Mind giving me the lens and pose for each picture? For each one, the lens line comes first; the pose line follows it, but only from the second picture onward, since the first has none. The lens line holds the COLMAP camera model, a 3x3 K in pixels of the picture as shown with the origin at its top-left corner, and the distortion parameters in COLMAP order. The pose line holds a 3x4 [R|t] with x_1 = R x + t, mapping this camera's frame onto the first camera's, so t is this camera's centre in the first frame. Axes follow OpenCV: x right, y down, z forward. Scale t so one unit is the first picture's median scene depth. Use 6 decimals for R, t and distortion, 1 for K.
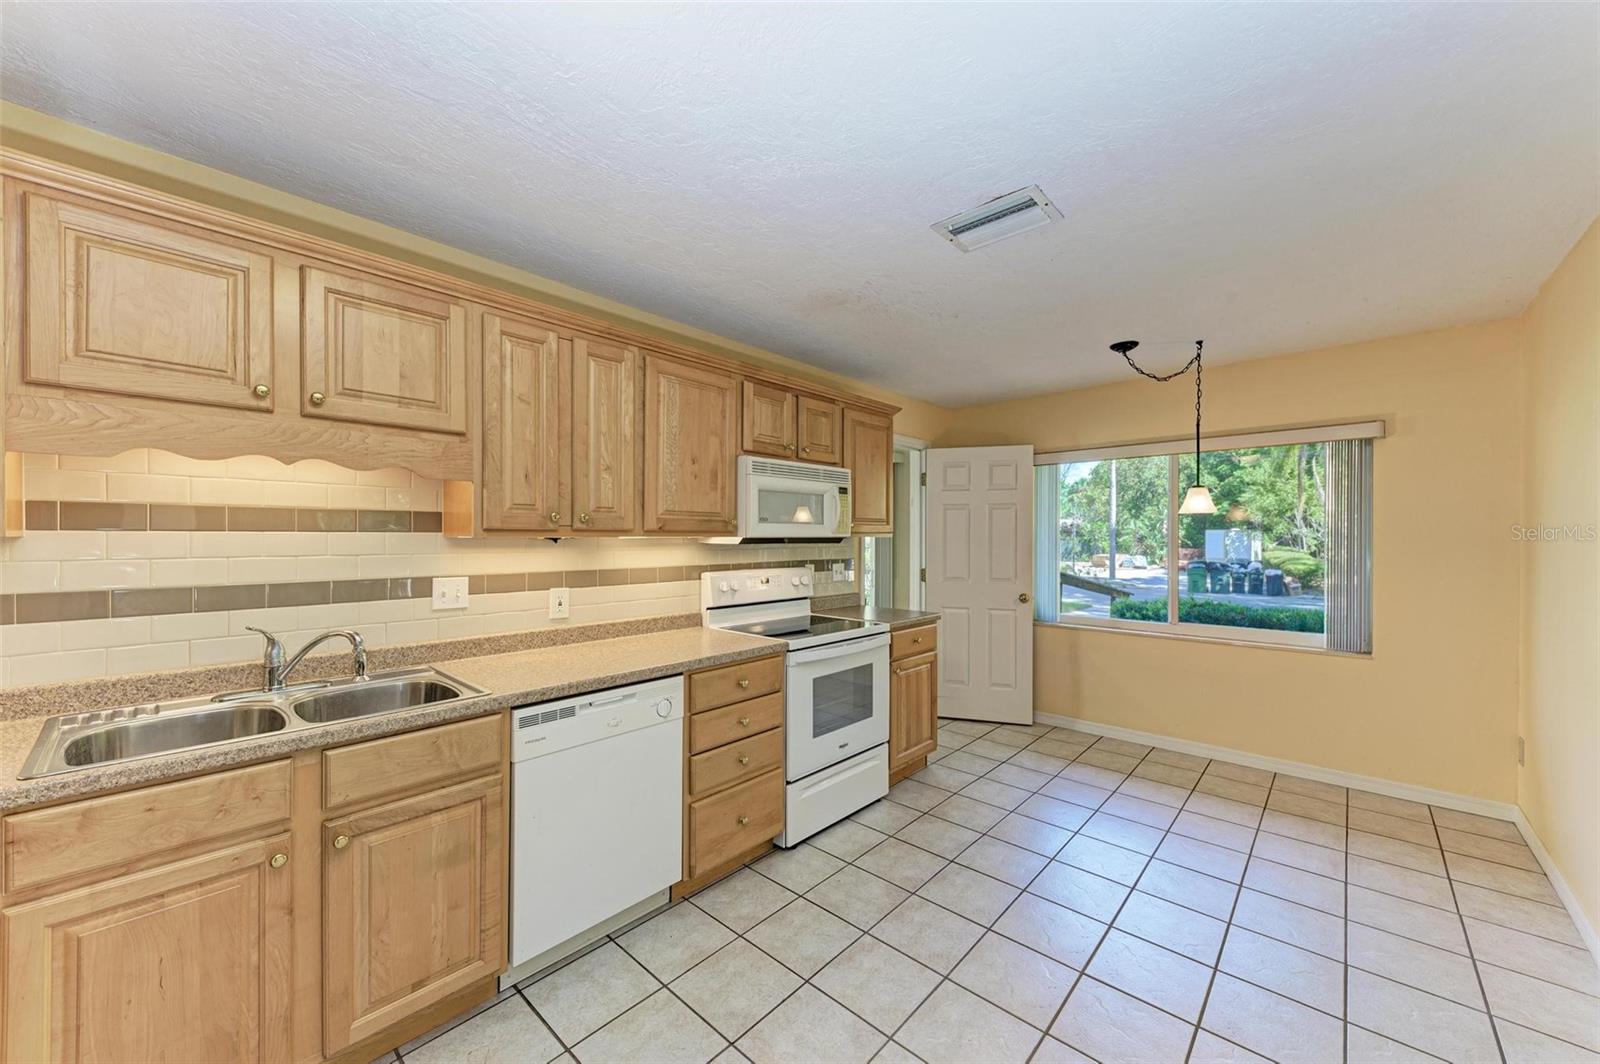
lens RADIAL K [[604.3, 0, 802.6], [0, 604.3, 537.6], [0, 0, 1]] dist [0.009938, -0.000638]
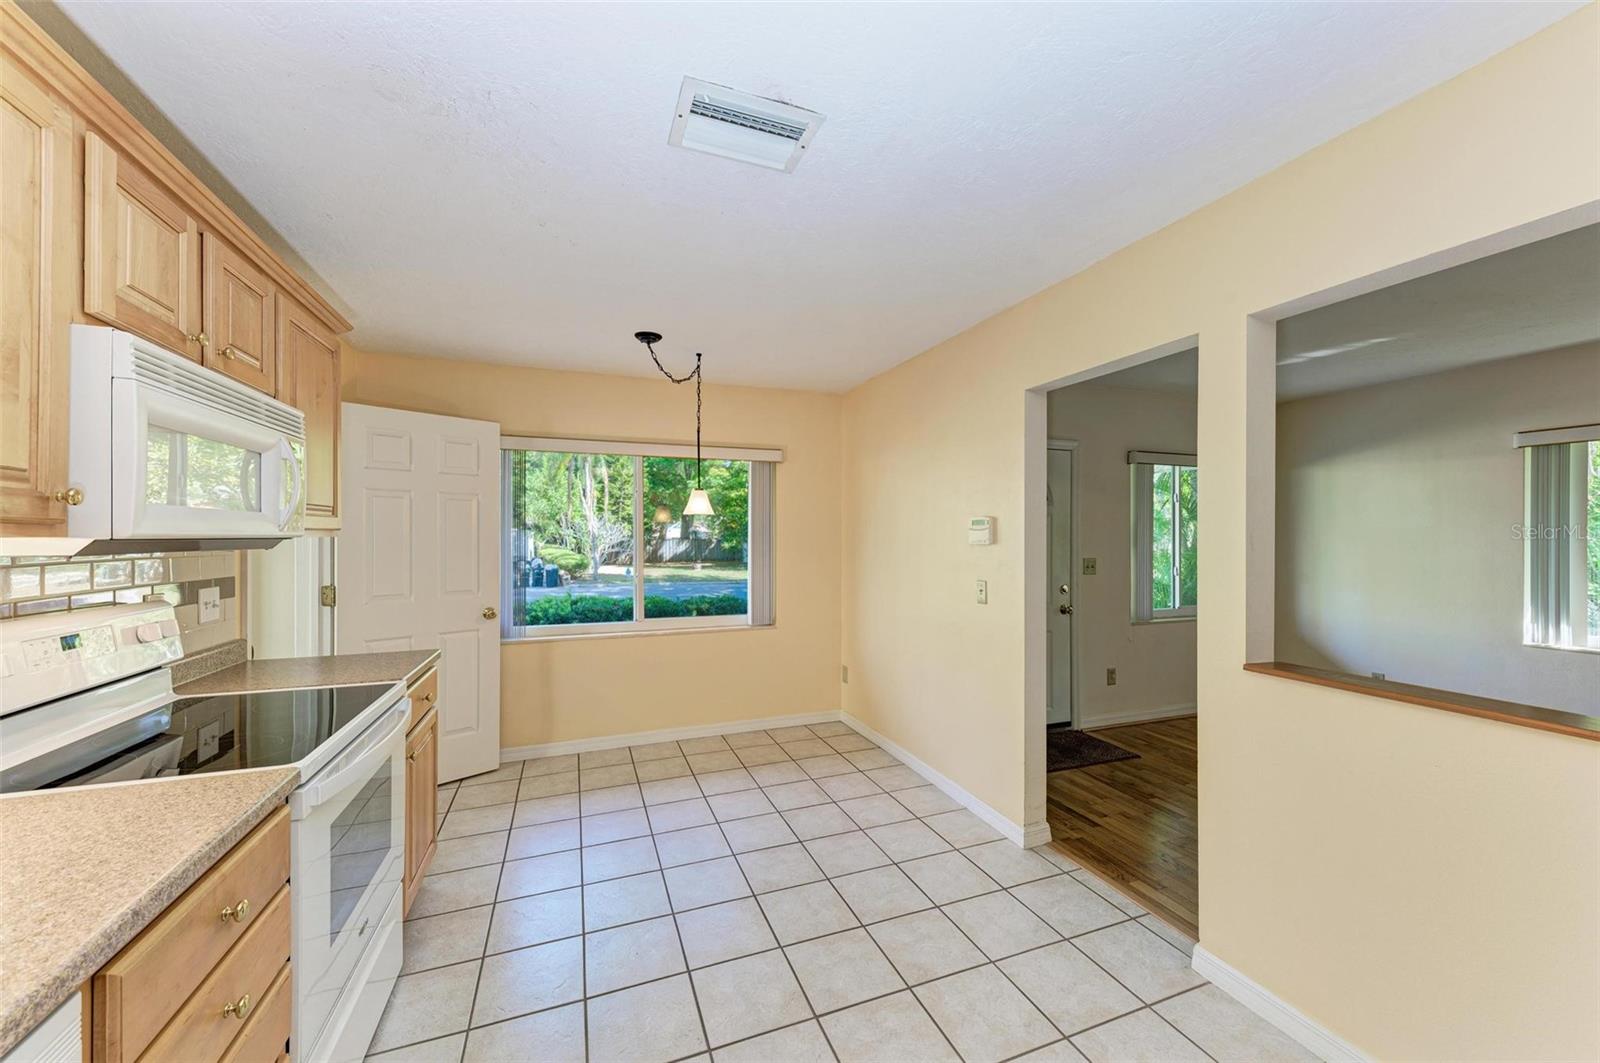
lens RADIAL K [[595.3, 0, 803.1], [0, 595.3, 536.0], [0, 0, 1]] dist [0.017067, -0.005771]
pose [[0.450819, -0.000452, 0.892615, -0.205886], [0.002401, 0.999997, -0.000707, -0.000269], [-0.892612, 0.002462, 0.450818, 0.367132]]
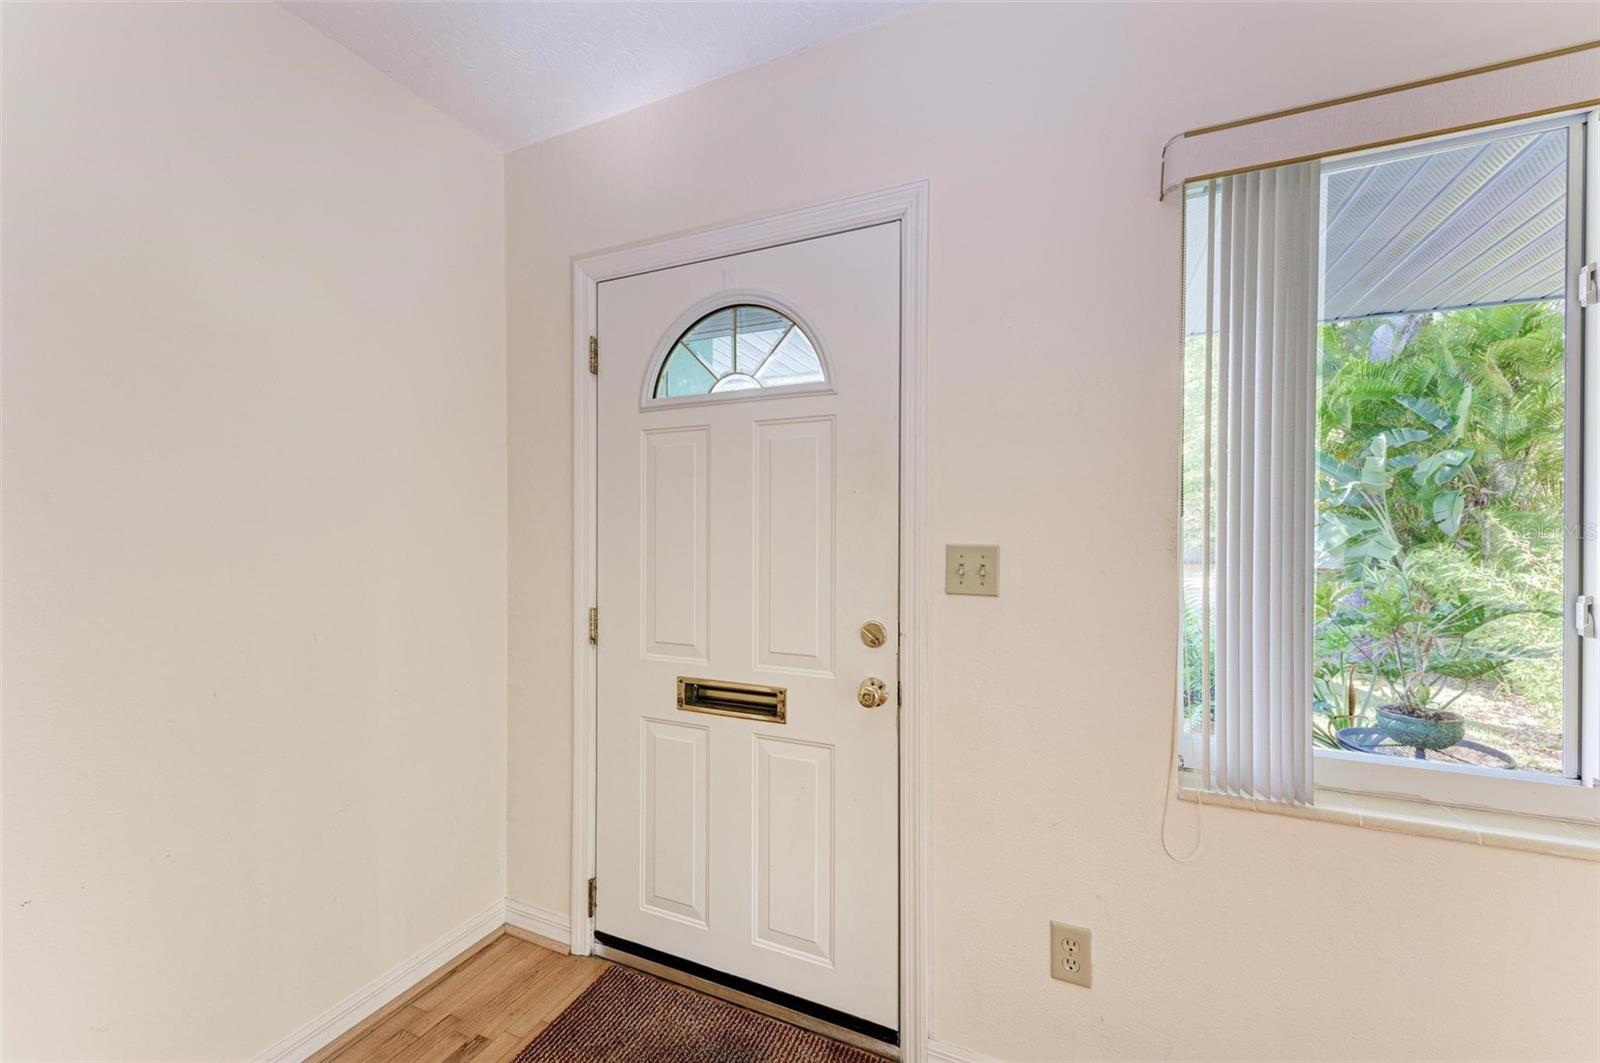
lens RADIAL K [[612.4, 0, 801.7], [0, 612.4, 537.3], [0, 0, 1]] dist [0.012344, -0.000187]
pose [[0.946180, -0.002290, 0.323632, 1.000617], [0.001404, 0.999995, 0.002973, 0.042899], [-0.323637, -0.002358, 0.946178, 0.036479]]
